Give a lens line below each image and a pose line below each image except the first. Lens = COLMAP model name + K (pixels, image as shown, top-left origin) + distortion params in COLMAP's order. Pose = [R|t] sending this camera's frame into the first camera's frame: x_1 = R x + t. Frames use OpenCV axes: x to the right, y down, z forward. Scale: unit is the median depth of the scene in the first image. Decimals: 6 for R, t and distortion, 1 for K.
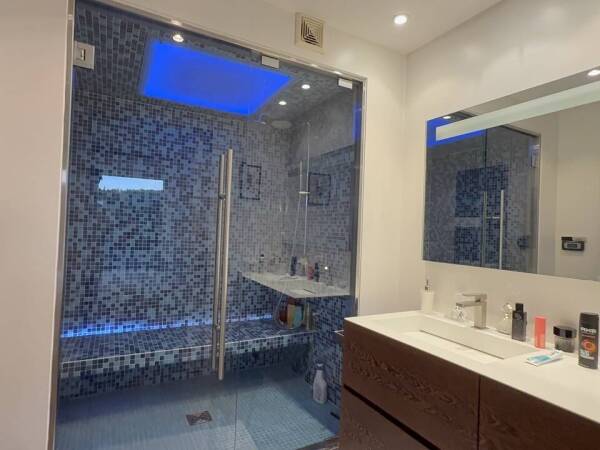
lens RADIAL K [[350.0, 0, 300.0], [0, 350.0, 225.0], [0, 0, 1]] dist [-0.027773, 0.038572]
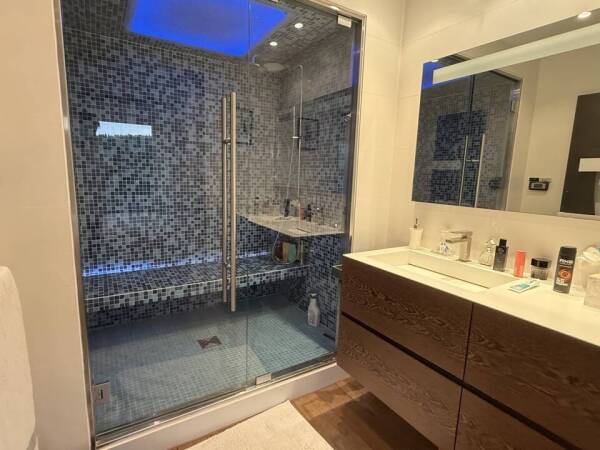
lens RADIAL K [[319.8, 0, 297.5], [0, 319.8, 224.7], [0, 0, 1]] dist [0.001817, -0.000162]
pose [[0.998594, -0.016683, 0.050324, -0.042256], [0.007781, 0.985041, 0.172146, -0.000956], [-0.052443, -0.171512, 0.983785, 0.020434]]
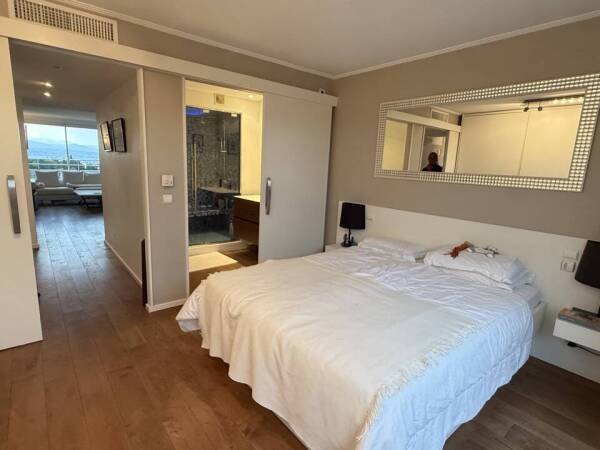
lens RADIAL K [[319.8, 0, 297.5], [0, 319.8, 224.7], [0, 0, 1]] dist [0.001817, -0.000162]
pose [[0.984382, -0.028802, 0.173671, 0.121677], [-0.007265, 0.979039, 0.203543, -0.054388], [-0.175893, -0.201625, 0.963540, -1.327603]]
